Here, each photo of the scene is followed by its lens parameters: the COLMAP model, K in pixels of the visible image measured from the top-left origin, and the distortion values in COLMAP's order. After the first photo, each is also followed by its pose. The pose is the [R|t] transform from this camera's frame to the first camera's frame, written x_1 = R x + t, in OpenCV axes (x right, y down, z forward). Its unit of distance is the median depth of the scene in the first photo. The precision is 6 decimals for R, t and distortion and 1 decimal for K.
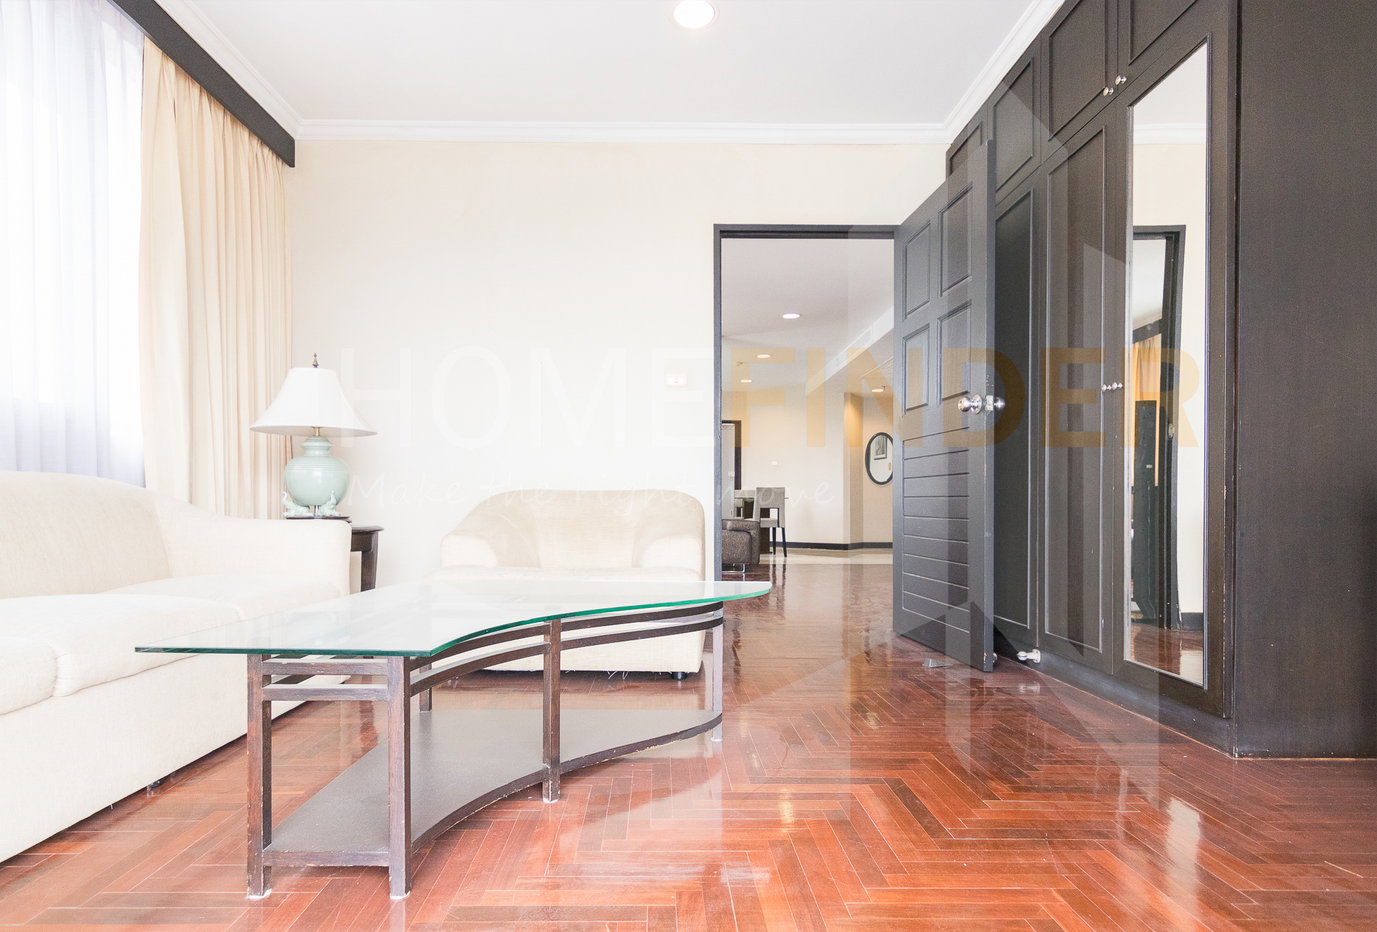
lens RADIAL K [[741.5, 0, 688.8], [0, 741.5, 511.0], [0, 0, 1]] dist [0.003132, 0.000837]
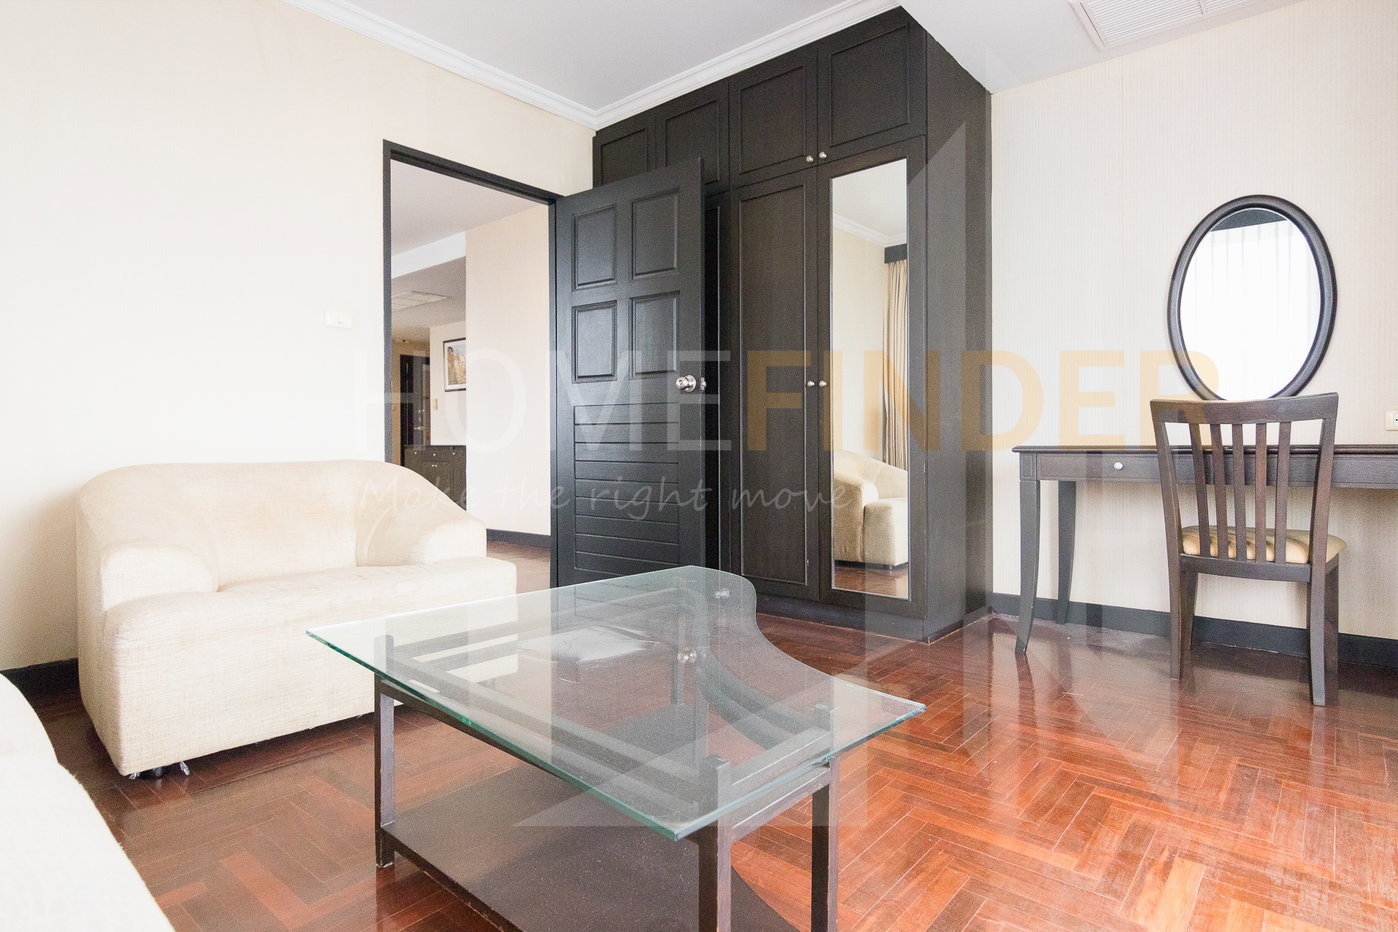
lens RADIAL K [[736.0, 0, 700.3], [0, 736.0, 448.3], [0, 0, 1]] dist [0.000291, -0.000053]
pose [[0.661053, -0.009104, 0.750284, -0.445044], [0.010648, 0.999940, 0.002752, -0.046981], [-0.750264, 0.006170, 0.661110, 0.233779]]
